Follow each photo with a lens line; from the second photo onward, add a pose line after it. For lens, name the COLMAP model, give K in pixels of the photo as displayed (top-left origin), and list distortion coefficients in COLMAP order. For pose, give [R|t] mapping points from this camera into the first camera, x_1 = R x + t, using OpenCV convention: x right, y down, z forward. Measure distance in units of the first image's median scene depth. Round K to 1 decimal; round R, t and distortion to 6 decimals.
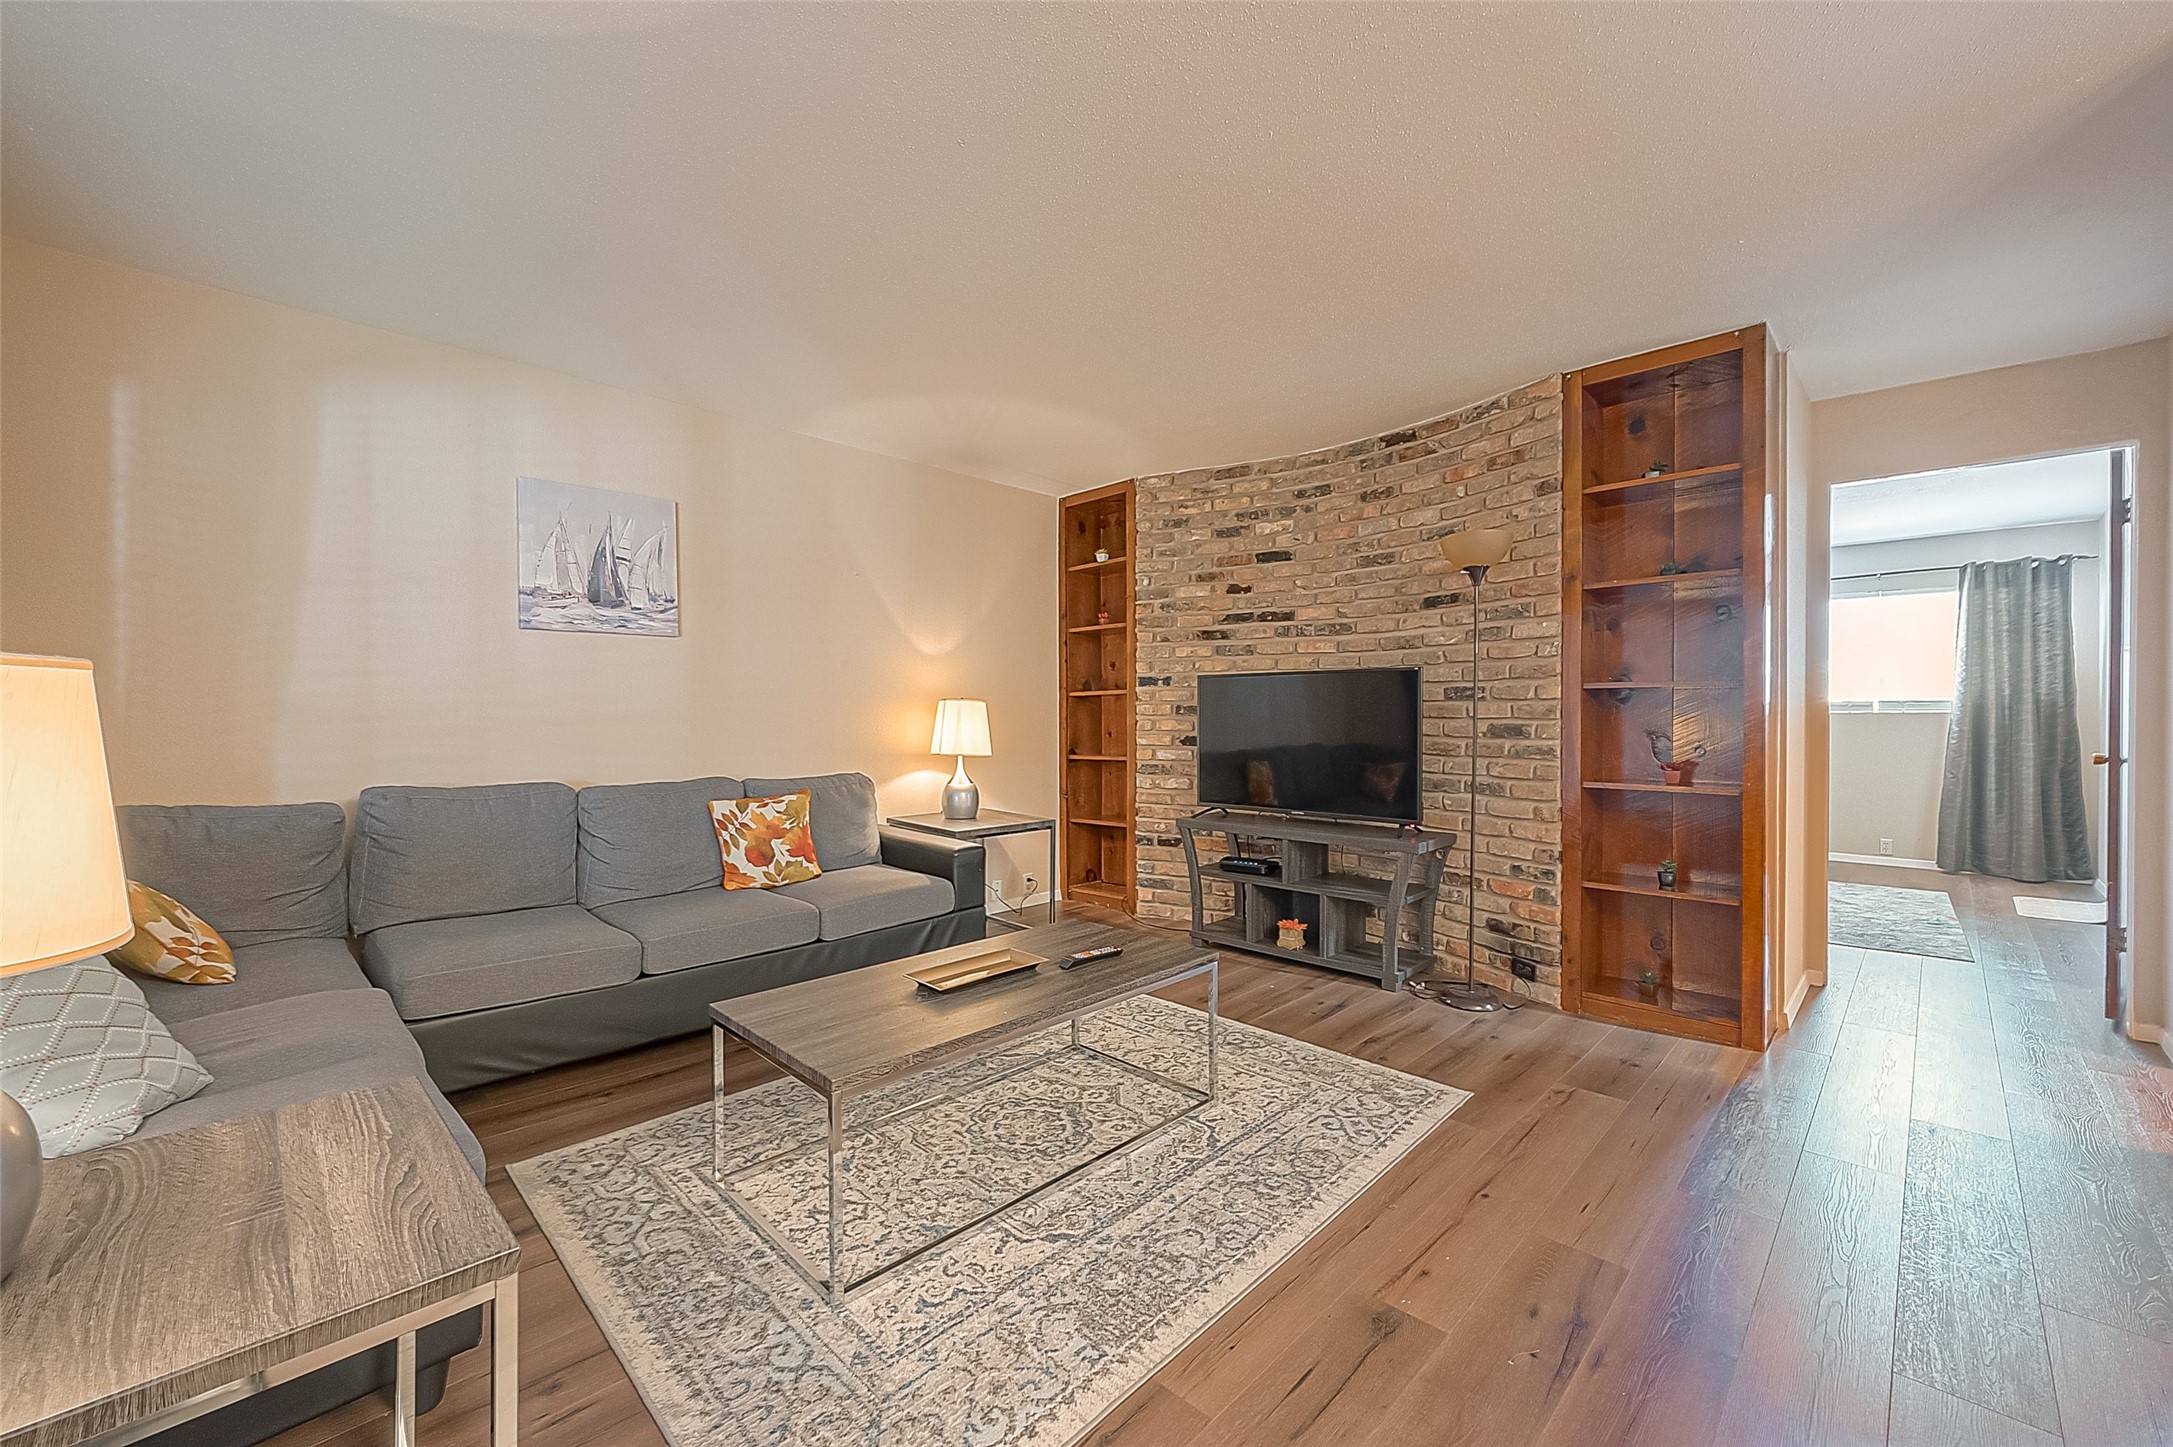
lens RADIAL K [[858.5, 0, 1086.0], [0, 858.5, 724.9], [0, 0, 1]] dist [0.001228, -0.000169]
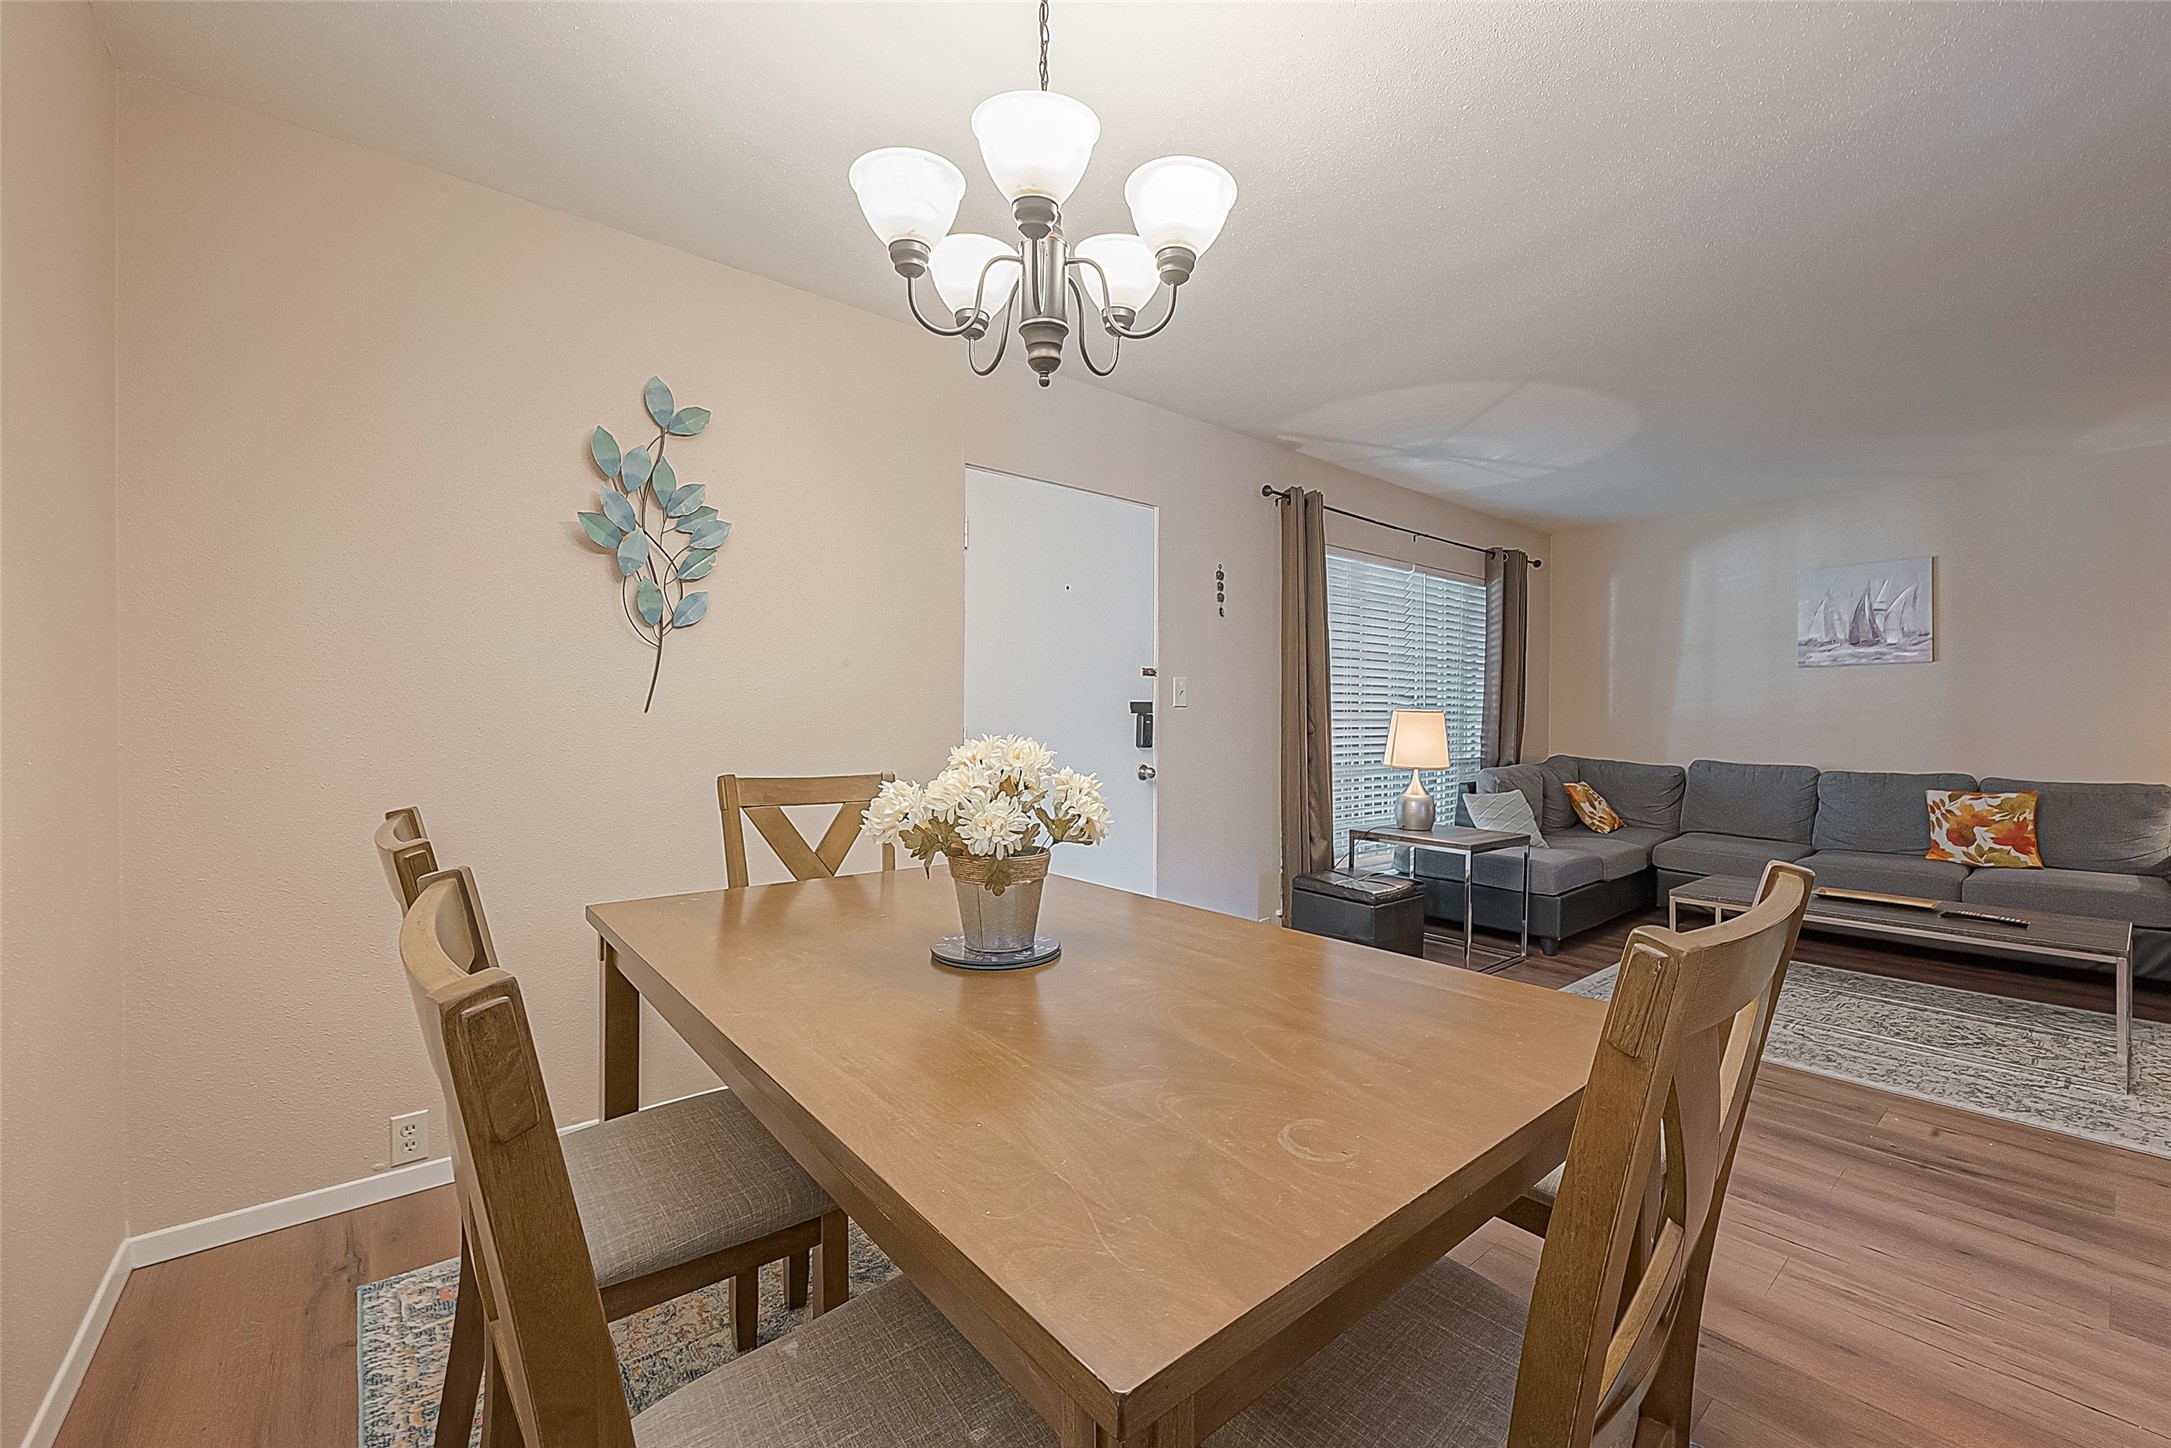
lens RADIAL K [[857.7, 0, 1085.0], [0, 857.7, 725.4], [0, 0, 1]] dist [0.001228, -0.000169]
pose [[-0.103857, 0.009468, -0.994547, 0.982092], [-0.016364, 0.999803, 0.011227, -0.002075], [0.994458, 0.017441, -0.103681, -0.126467]]
